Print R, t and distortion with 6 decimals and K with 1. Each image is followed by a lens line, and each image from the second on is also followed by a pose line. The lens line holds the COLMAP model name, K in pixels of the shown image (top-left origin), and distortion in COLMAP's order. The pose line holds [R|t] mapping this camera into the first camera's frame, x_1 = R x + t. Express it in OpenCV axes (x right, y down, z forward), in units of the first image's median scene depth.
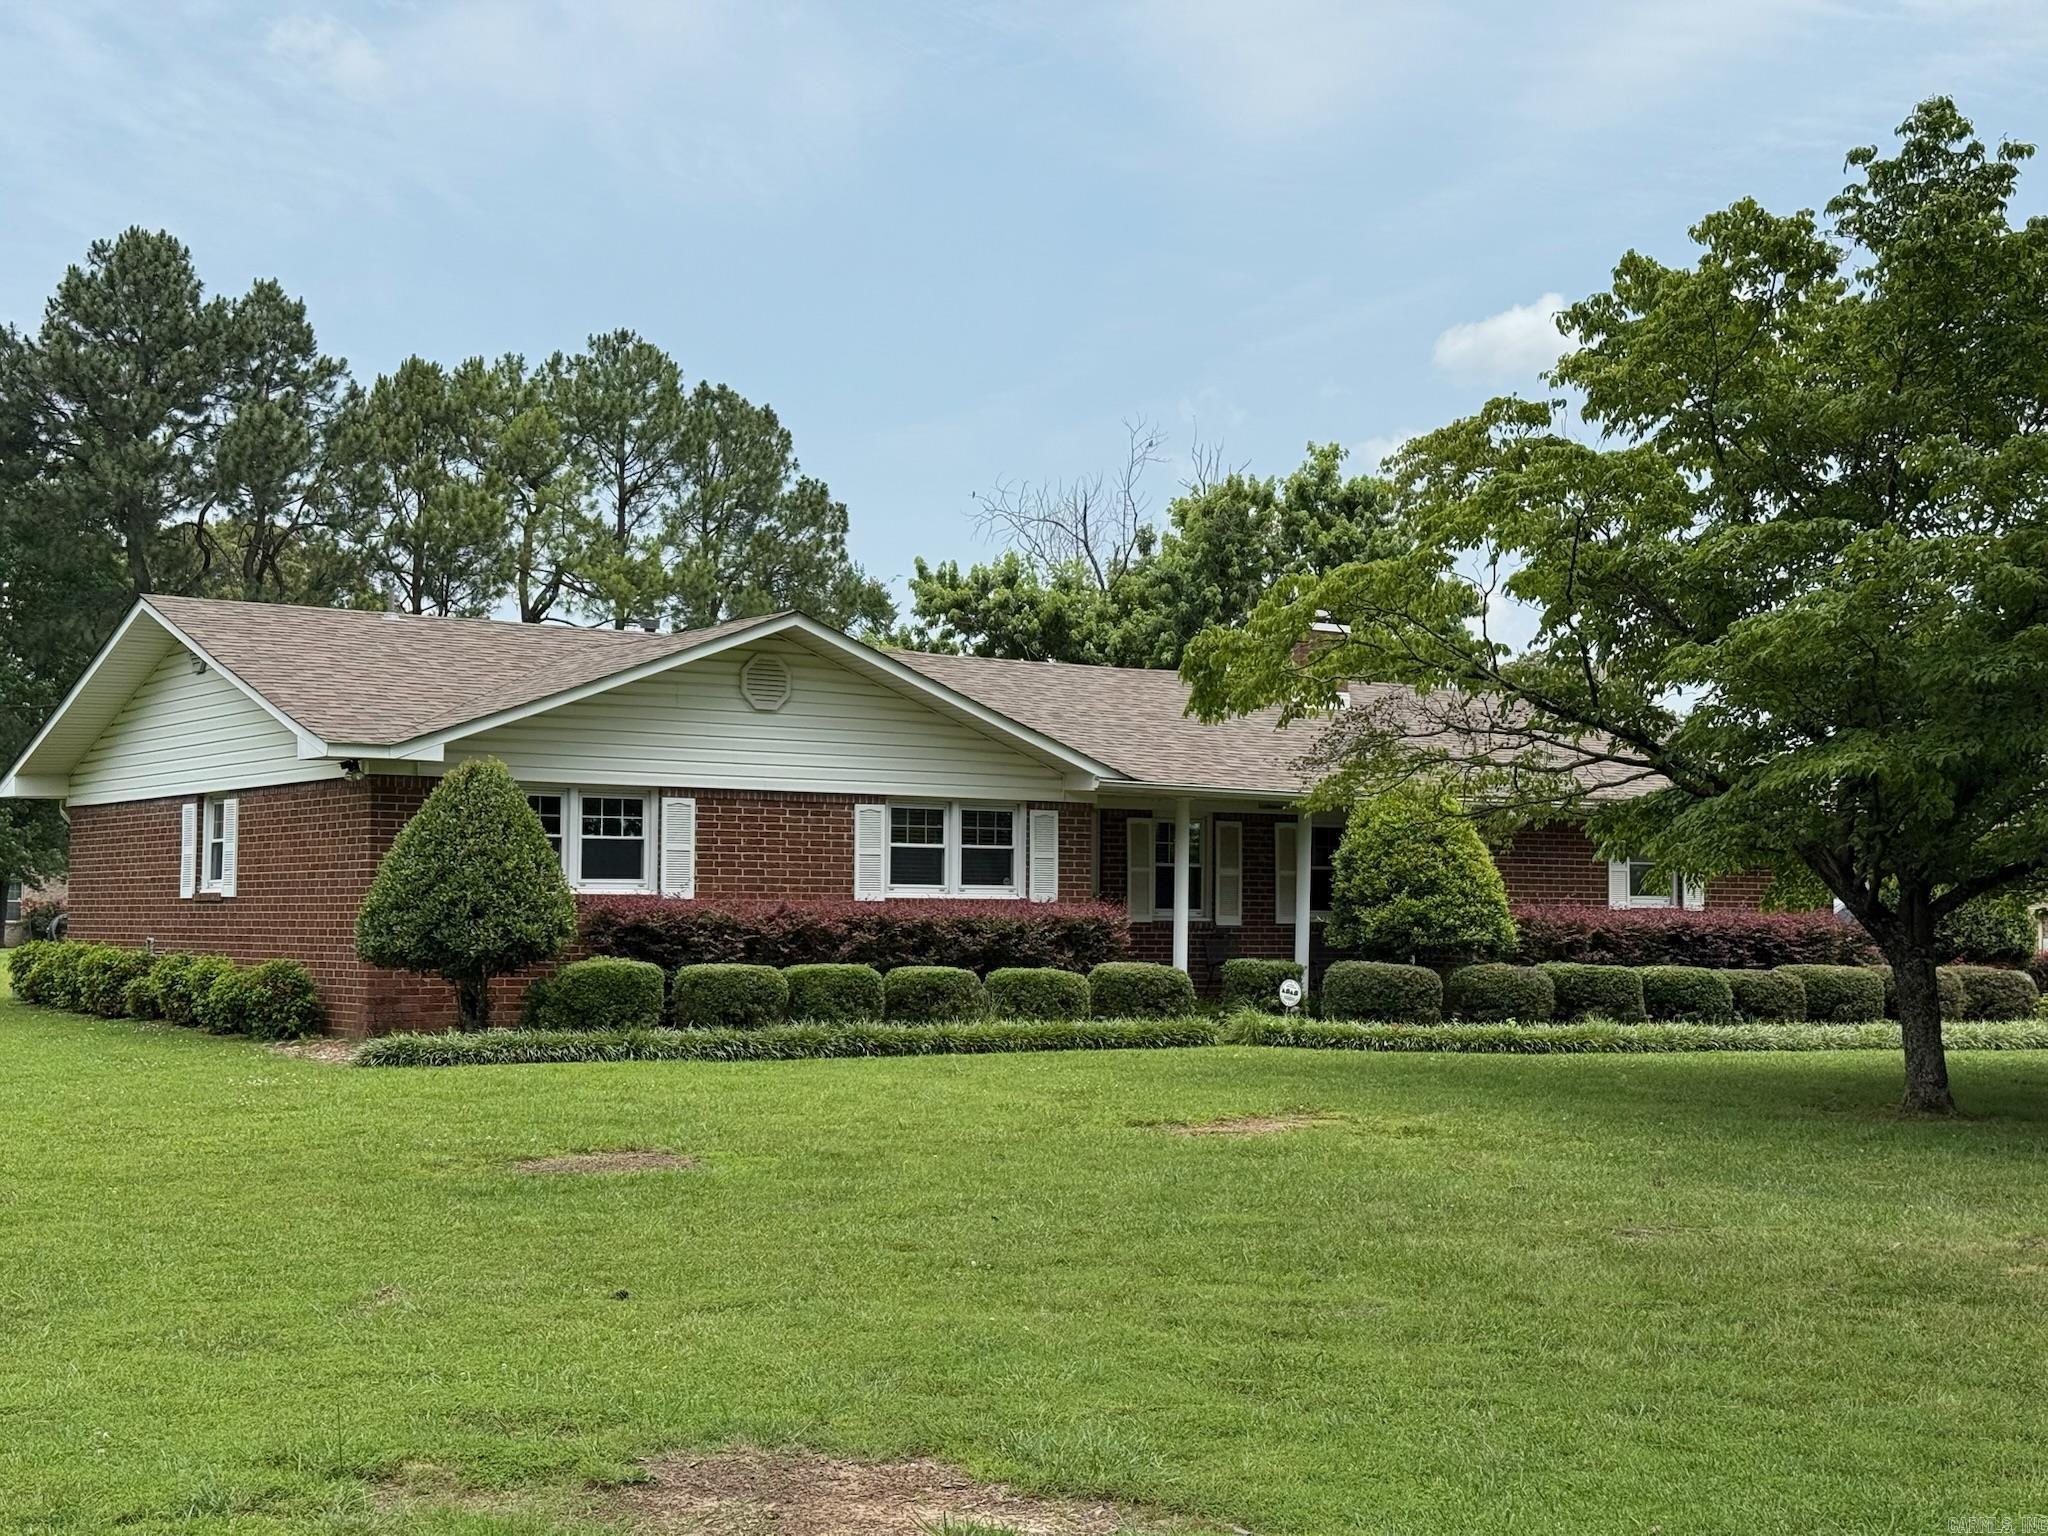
lens RADIAL K [[2908.5, 0, 1028.0], [0, 2908.5, 785.2], [0, 0, 1]] dist [0.185940, 0.000000]
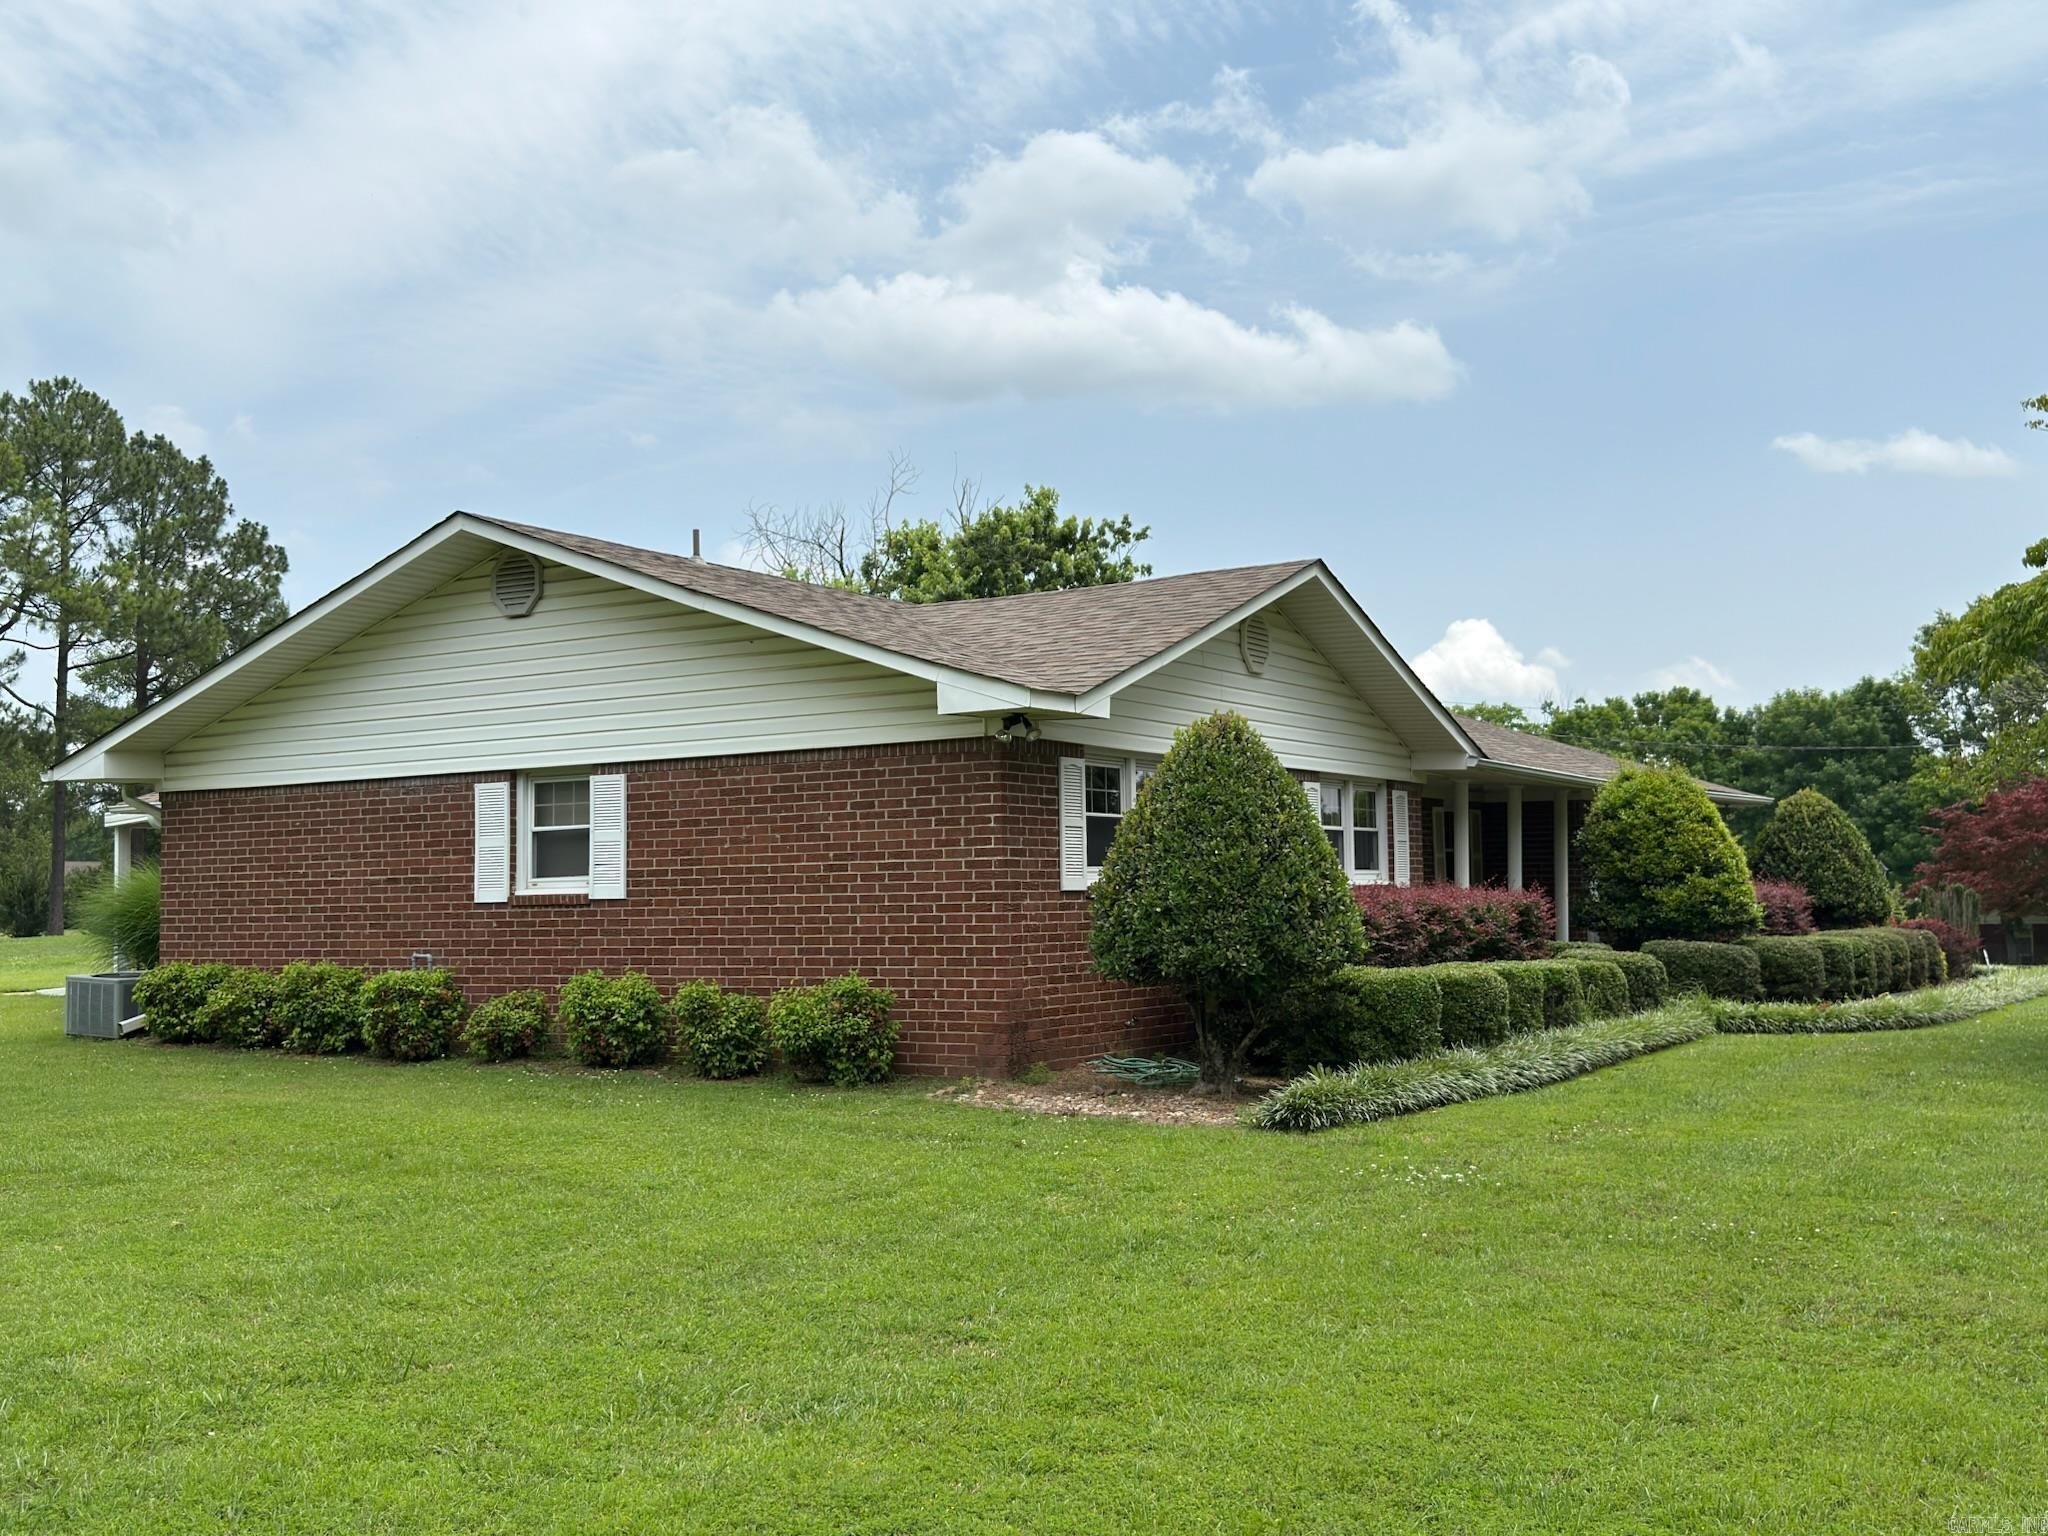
lens RADIAL K [[2027.2, 0, 1021.2], [0, 2027.2, 754.5], [0, 0, 1]] dist [0.086779, 0.000000]
pose [[0.912236, 0.007640, 0.409595, -0.370602], [0.001571, 0.999753, -0.022148, 0.010800], [-0.409663, 0.020848, 0.911999, 0.426901]]
